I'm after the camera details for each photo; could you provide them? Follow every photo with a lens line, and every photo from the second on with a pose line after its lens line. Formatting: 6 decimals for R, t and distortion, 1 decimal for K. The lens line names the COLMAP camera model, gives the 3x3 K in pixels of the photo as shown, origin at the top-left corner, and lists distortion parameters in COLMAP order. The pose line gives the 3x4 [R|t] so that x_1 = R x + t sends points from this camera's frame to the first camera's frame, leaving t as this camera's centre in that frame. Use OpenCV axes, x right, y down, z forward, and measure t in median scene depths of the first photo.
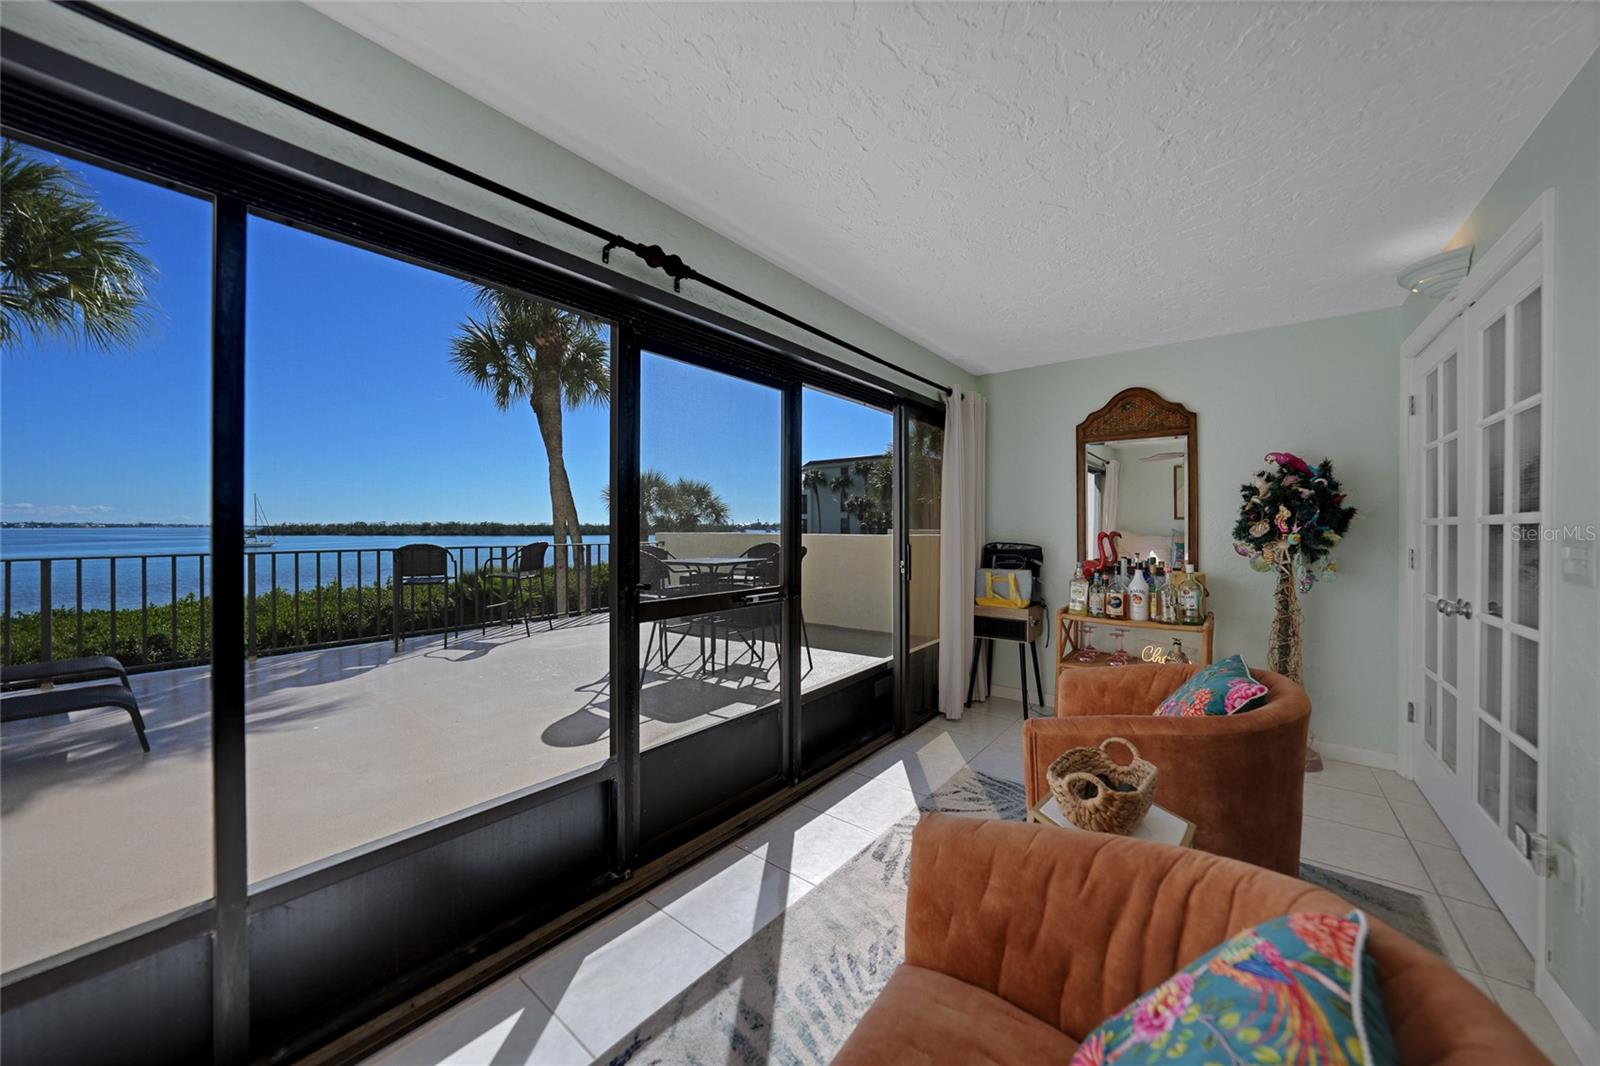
lens RADIAL K [[556.2, 0, 799.7], [0, 556.2, 529.0], [0, 0, 1]] dist [-0.028261, 0.006795]
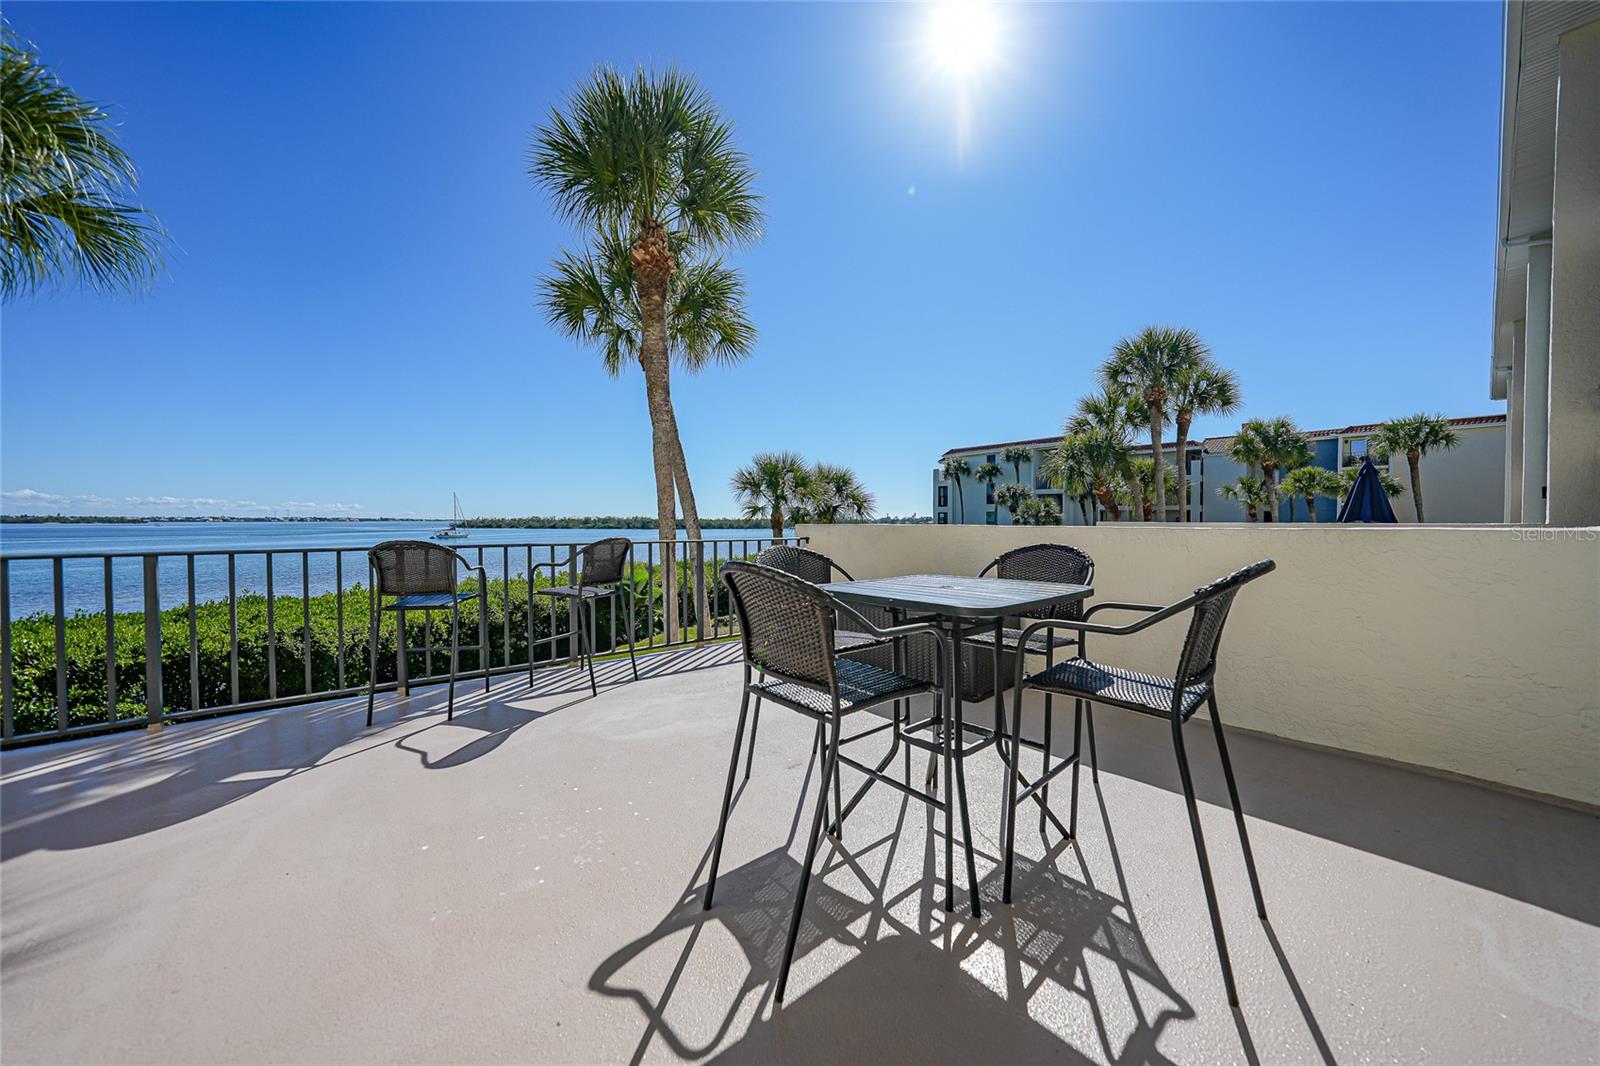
lens RADIAL K [[554.6, 0, 802.5], [0, 554.6, 531.8], [0, 0, 1]] dist [-0.028338, 0.006882]
pose [[0.974360, 0.005318, -0.224931, -0.152040], [-0.001821, 0.999874, 0.015751, 0.008574], [0.224986, -0.014937, 0.974247, 0.519970]]
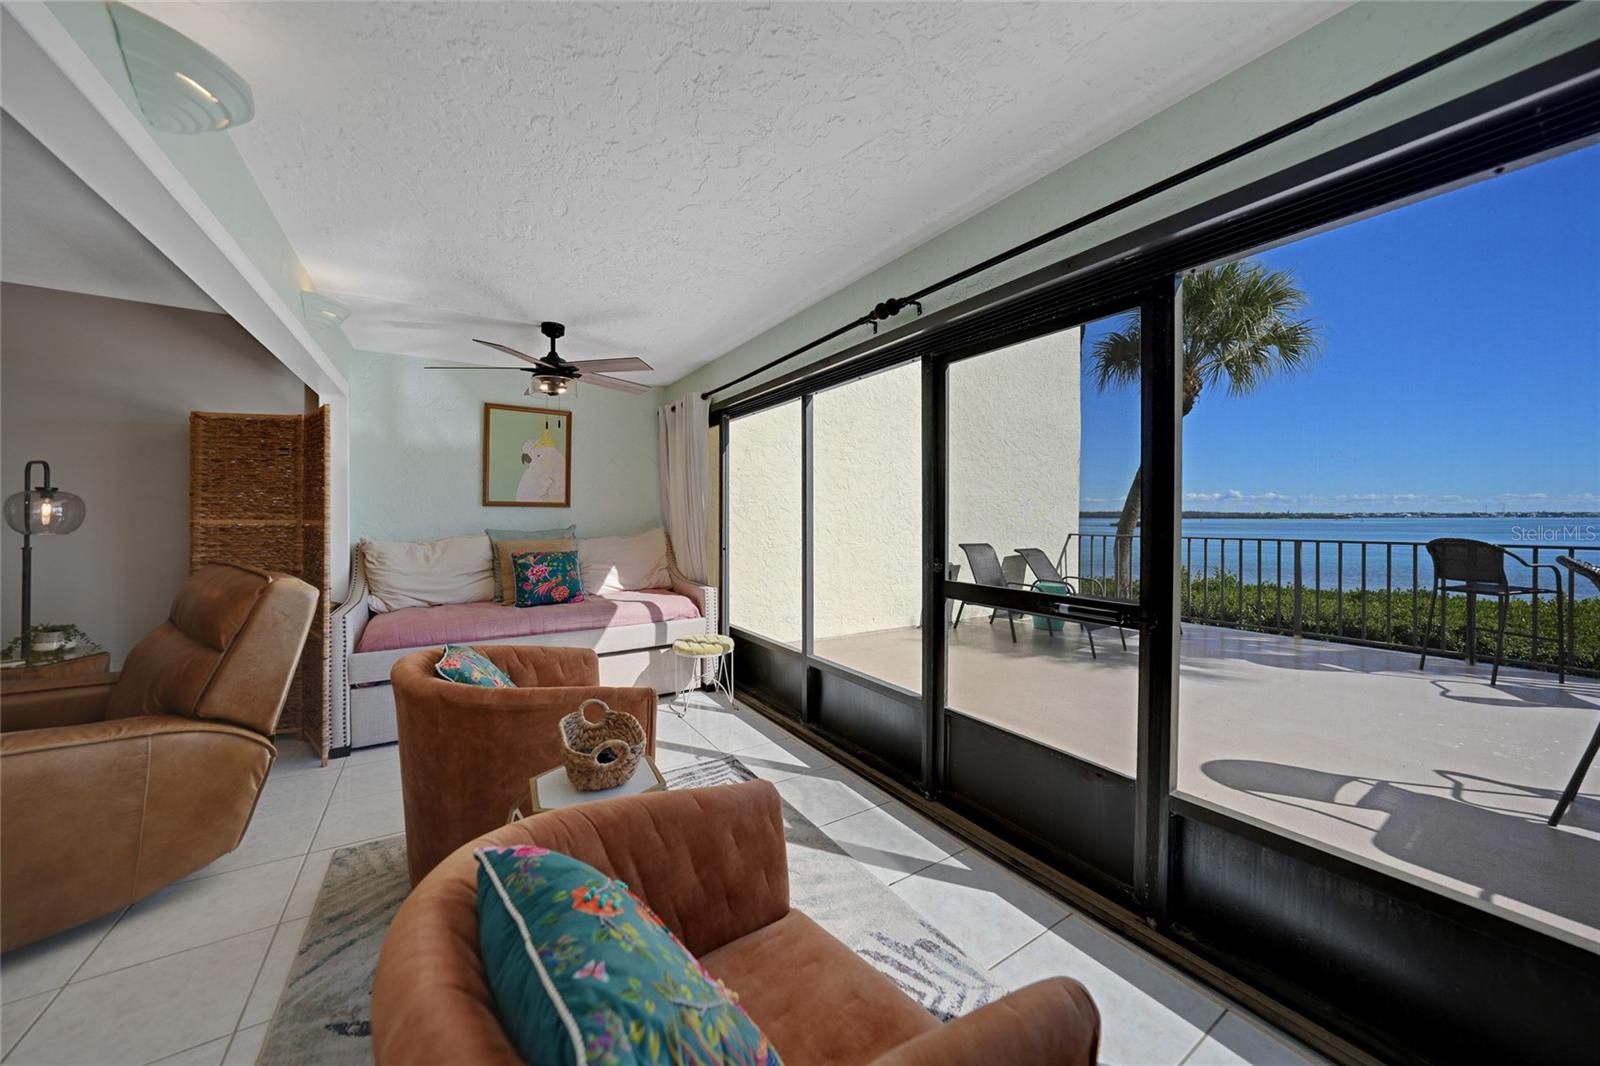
lens RADIAL K [[561.1, 0, 797.3], [0, 561.1, 515.9], [0, 0, 1]] dist [-0.034410, 0.008196]
pose [[-0.324341, -0.001269, -0.945939, 0.314833], [-0.003148, 0.999995, -0.000262, -0.000619], [0.945935, 0.002893, -0.324343, 0.366059]]
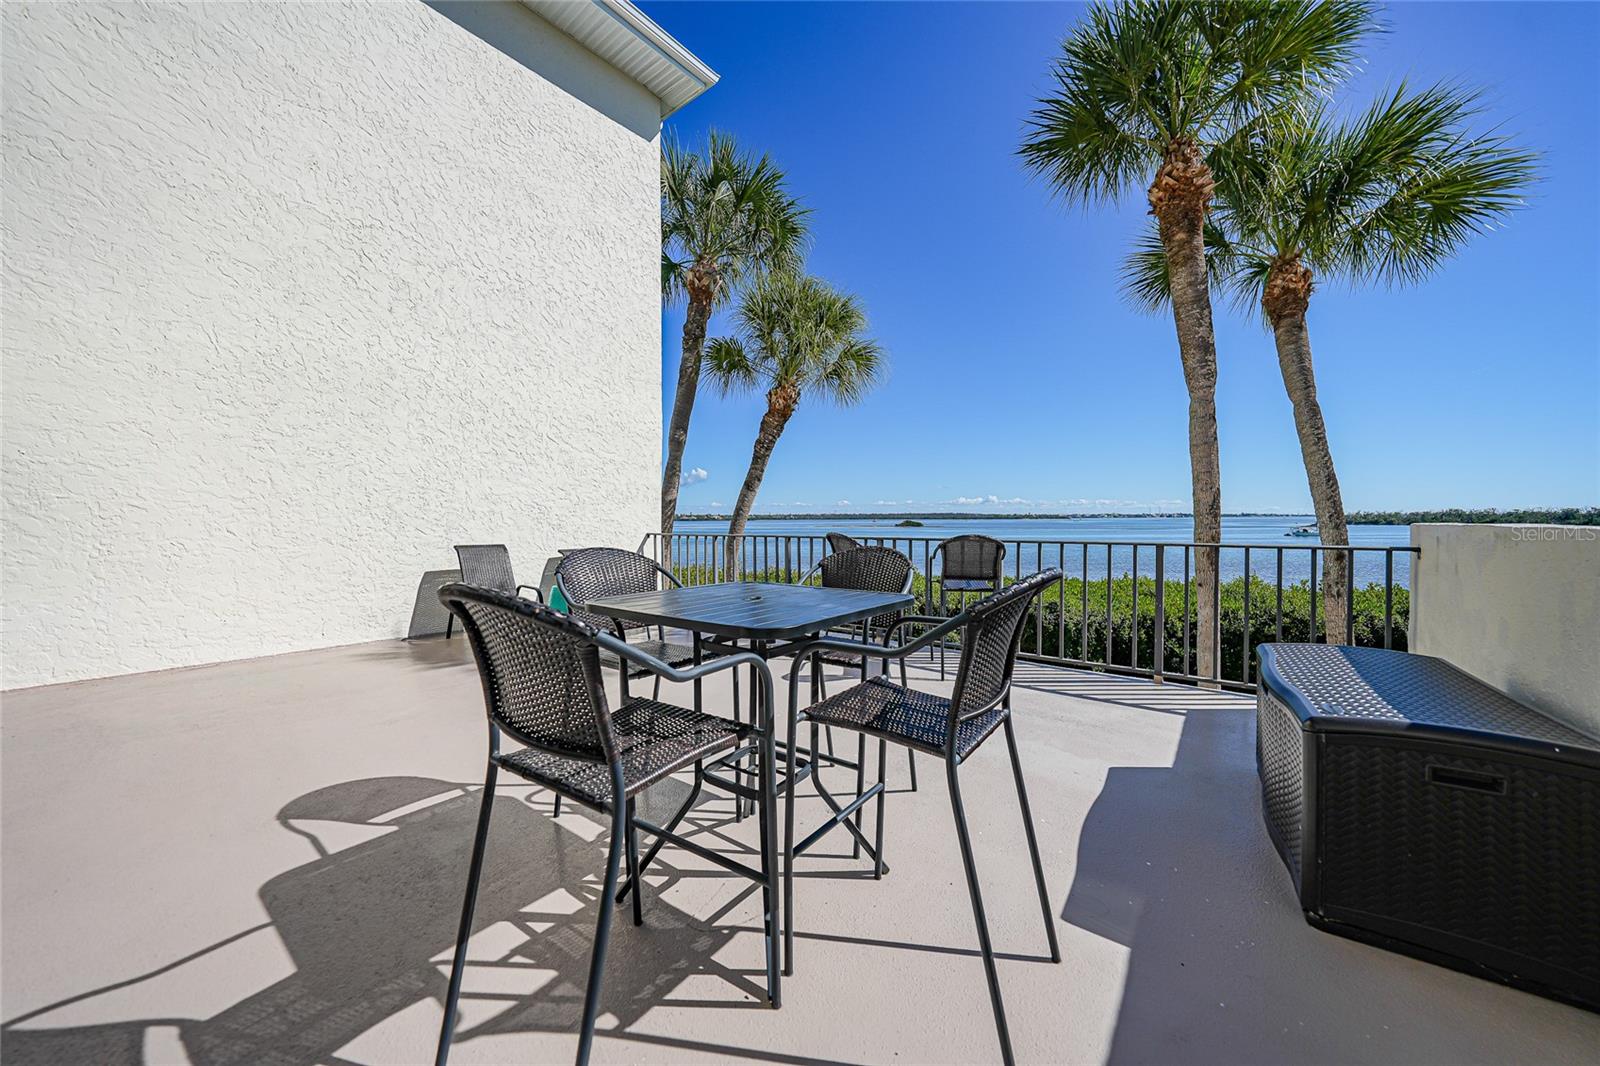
lens RADIAL K [[554.6, 0, 802.5], [0, 554.6, 531.8], [0, 0, 1]] dist [-0.028338, 0.006882]
pose [[0.009379, 0.024094, -0.999666, 0.168899], [0.001493, 0.999708, 0.024109, 0.005024], [0.999955, -0.001718, 0.009340, 0.914044]]
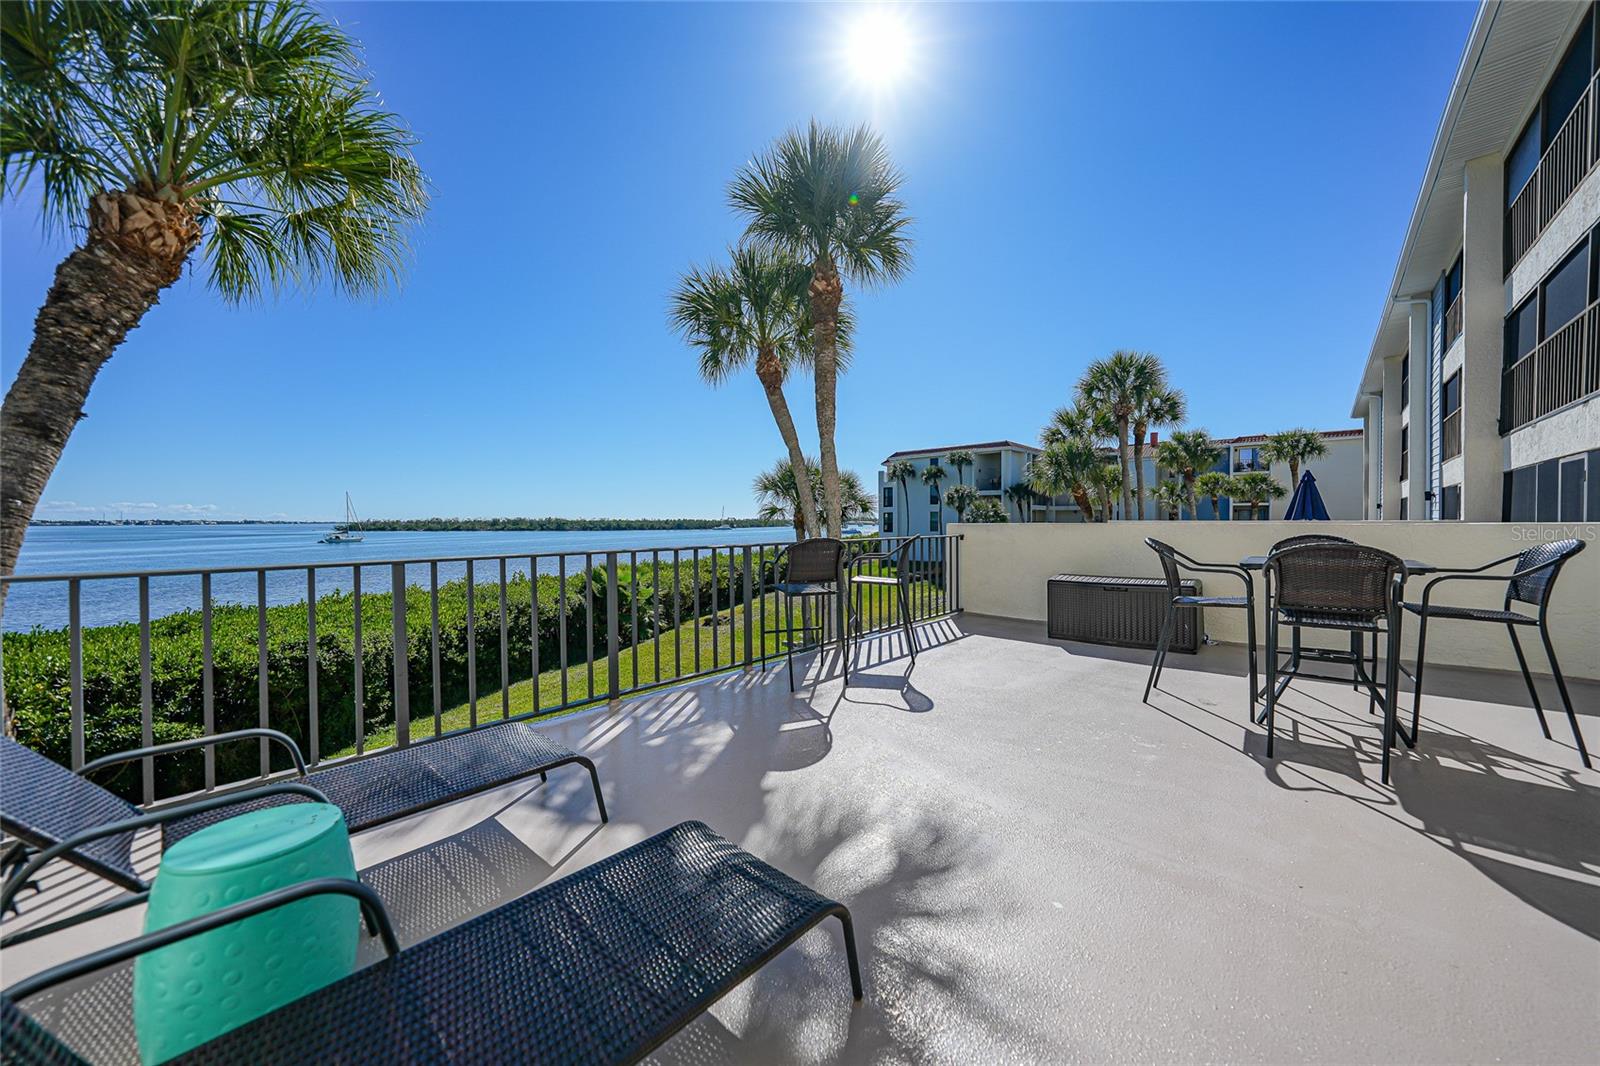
lens RADIAL K [[554.6, 0, 802.5], [0, 554.6, 531.8], [0, 0, 1]] dist [-0.028338, 0.006882]
pose [[0.996446, -0.002500, -0.084192, -0.632552], [0.003802, 0.999876, 0.015303, 0.008697], [0.084143, -0.015568, 0.996332, 0.286765]]
